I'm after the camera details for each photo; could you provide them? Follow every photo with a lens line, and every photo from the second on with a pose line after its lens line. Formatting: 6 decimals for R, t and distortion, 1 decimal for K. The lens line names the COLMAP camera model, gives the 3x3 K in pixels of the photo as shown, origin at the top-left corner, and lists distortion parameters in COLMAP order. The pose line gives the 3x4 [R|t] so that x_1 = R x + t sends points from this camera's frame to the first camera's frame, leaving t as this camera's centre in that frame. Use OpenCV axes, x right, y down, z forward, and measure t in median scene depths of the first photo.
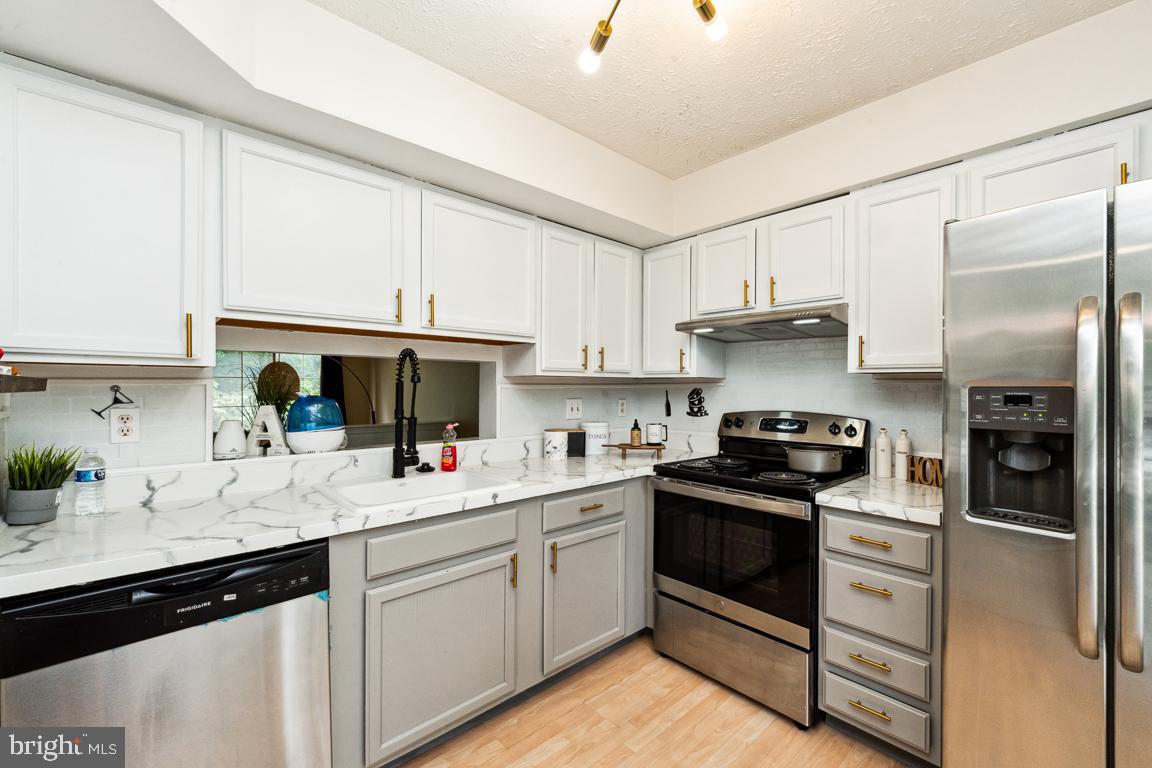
lens RADIAL K [[473.7, 0, 595.6], [0, 473.7, 398.1], [0, 0, 1]] dist [-0.000456, -0.000139]
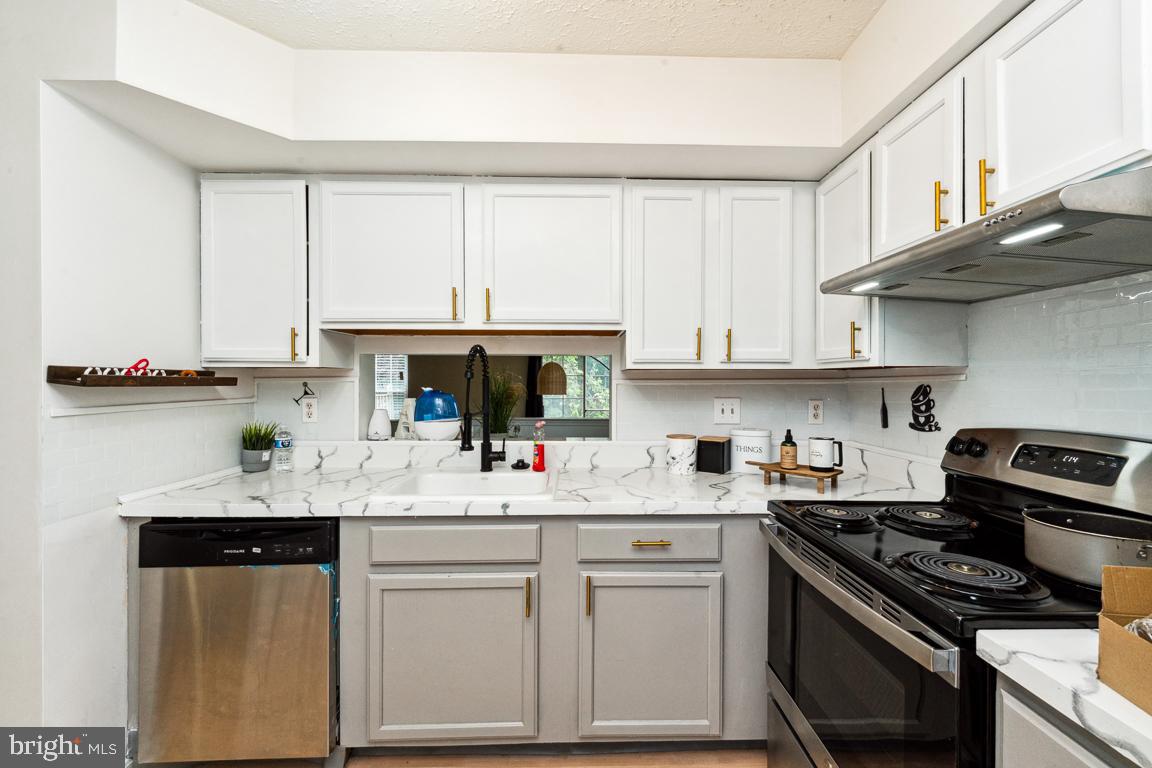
lens RADIAL K [[465.7, 0, 591.3], [0, 465.7, 388.5], [0, 0, 1]] dist [0.000505, -0.000036]
pose [[0.745014, 0.006519, -0.667017, 0.378219], [-0.014702, 0.999870, -0.006649, -0.007070], [0.666887, 0.014760, 0.745013, 0.353107]]
